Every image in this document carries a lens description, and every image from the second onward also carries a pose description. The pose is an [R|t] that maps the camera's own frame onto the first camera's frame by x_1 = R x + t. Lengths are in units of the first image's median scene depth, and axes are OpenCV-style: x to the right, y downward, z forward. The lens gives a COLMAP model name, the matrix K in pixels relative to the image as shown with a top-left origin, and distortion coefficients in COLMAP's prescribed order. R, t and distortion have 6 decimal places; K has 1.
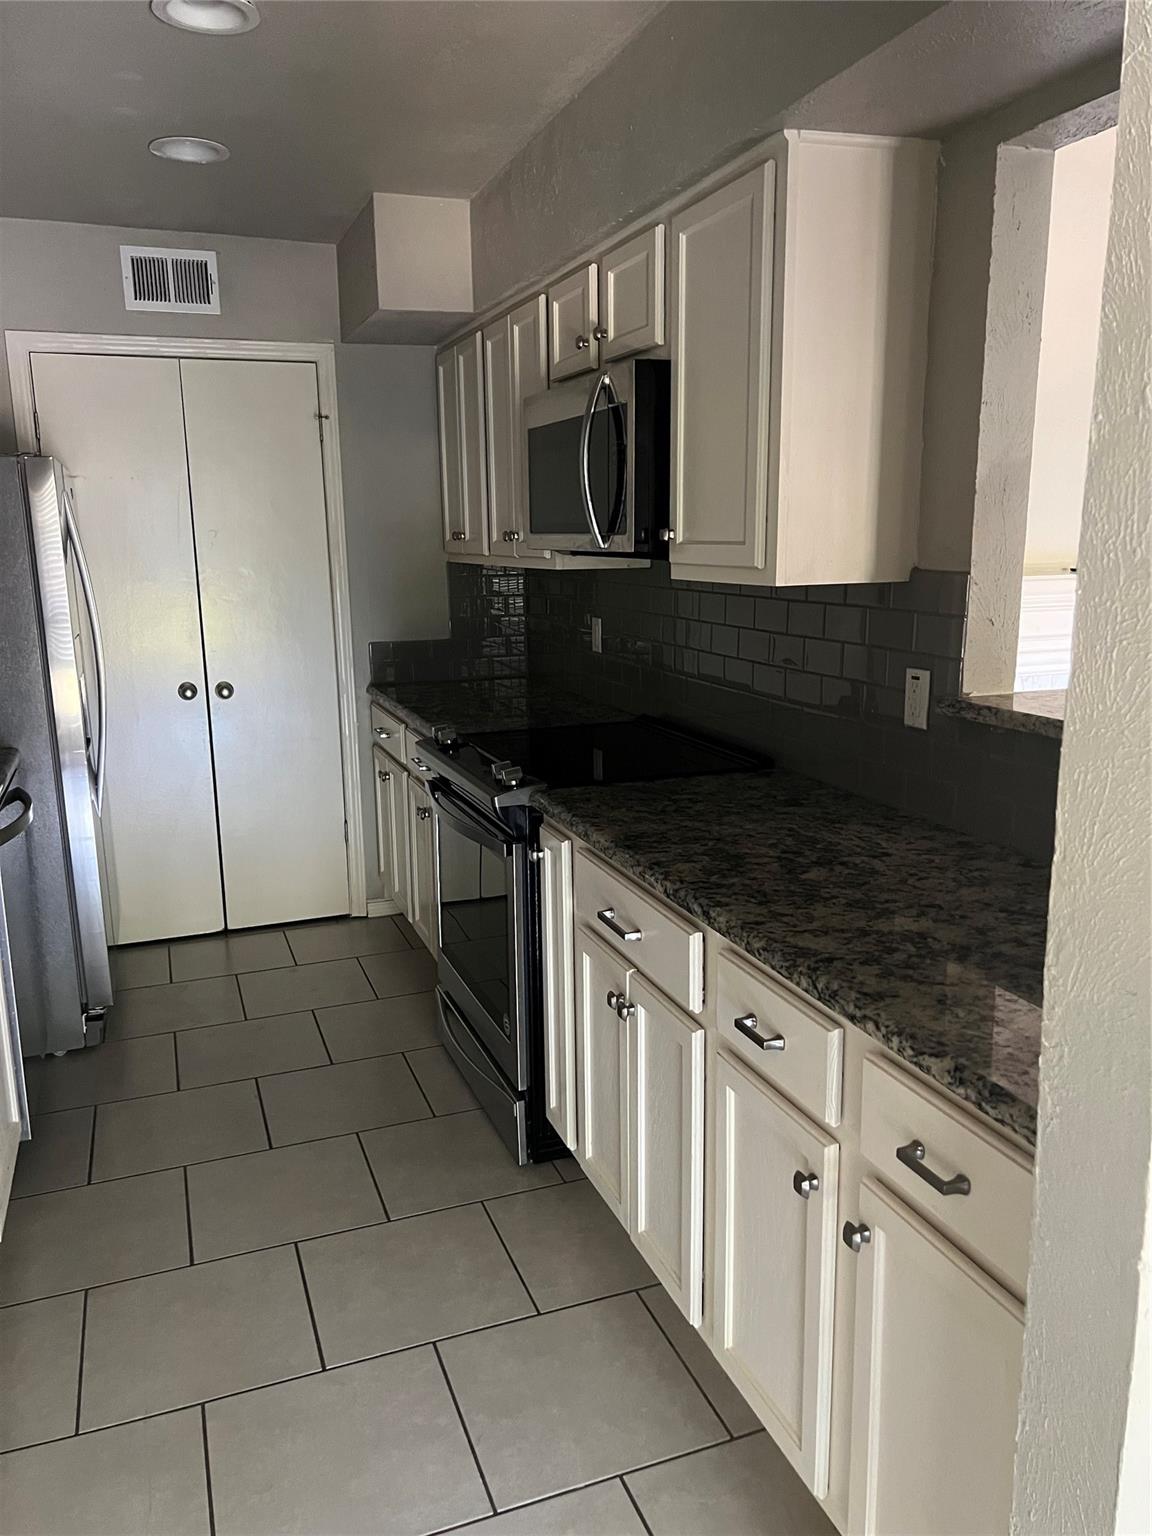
lens RADIAL K [[1175.0, 0, 573.6], [0, 1175.0, 775.7], [0, 0, 1]] dist [0.081216, -0.085063]
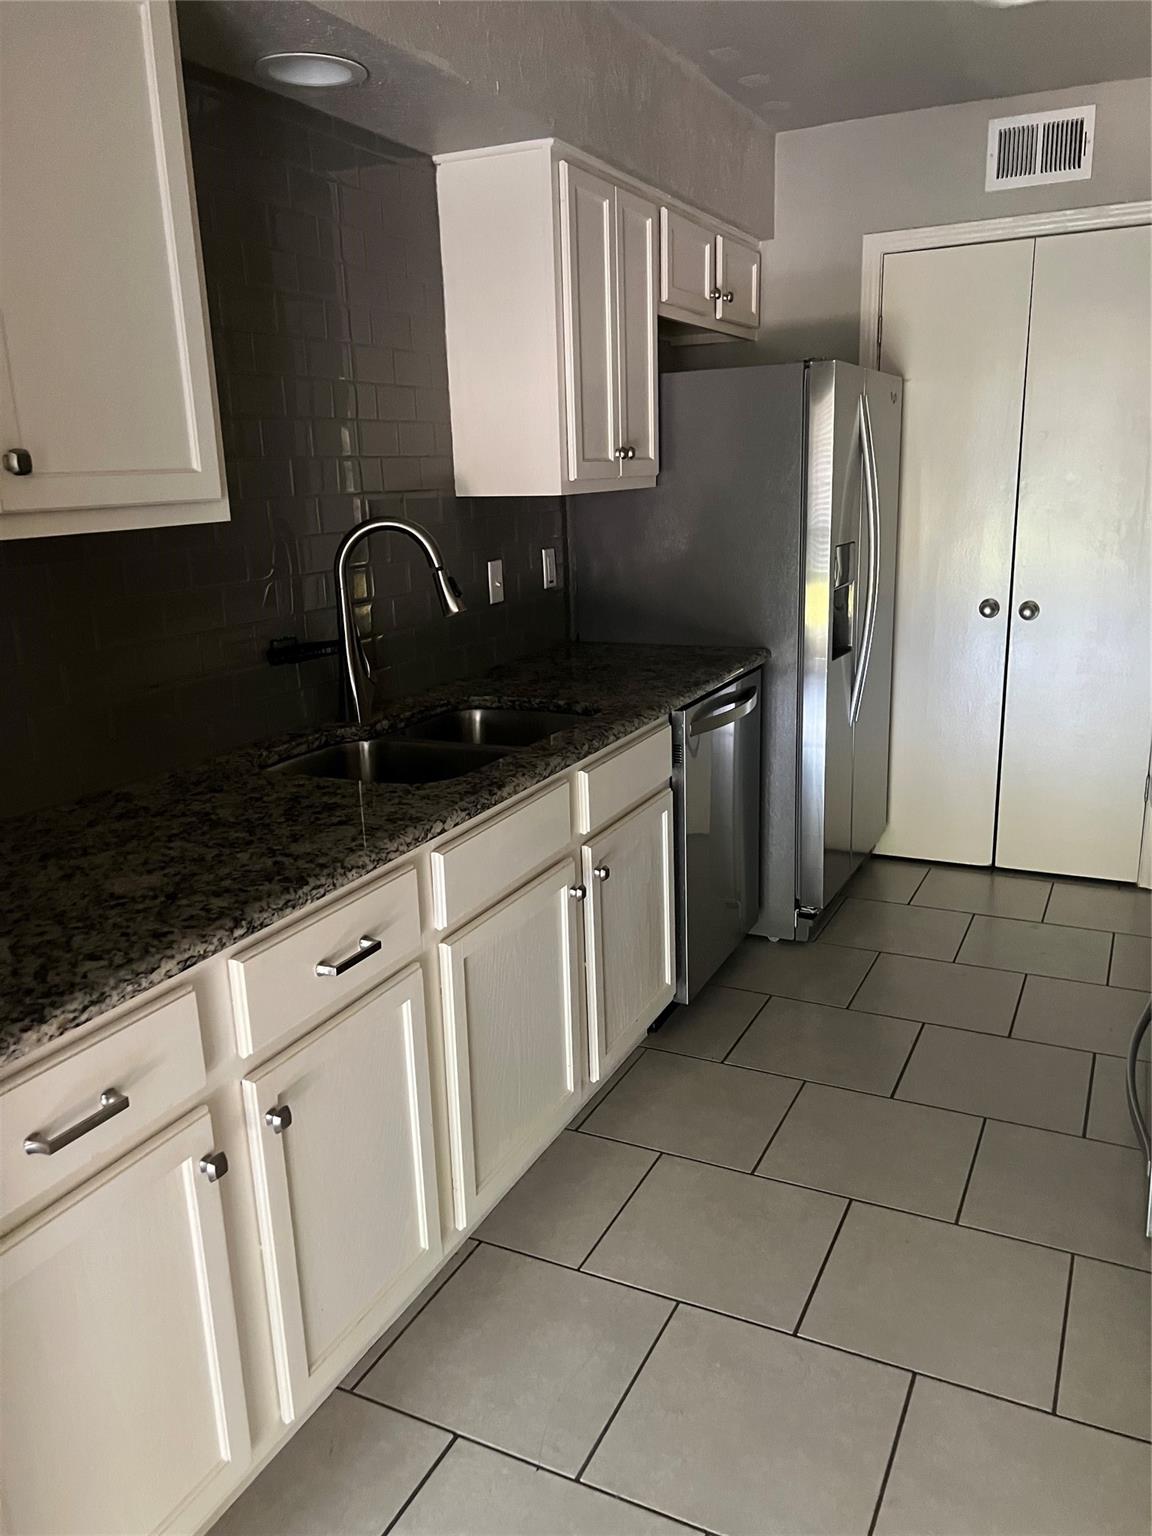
lens RADIAL K [[1175.0, 0, 573.6], [0, 1175.0, 775.7], [0, 0, 1]] dist [0.081216, -0.085063]
pose [[0.690116, 0.183582, -0.700027, 0.139177], [-0.130643, 0.983001, 0.128999, -0.020708], [0.711809, 0.002430, 0.702369, 0.116573]]
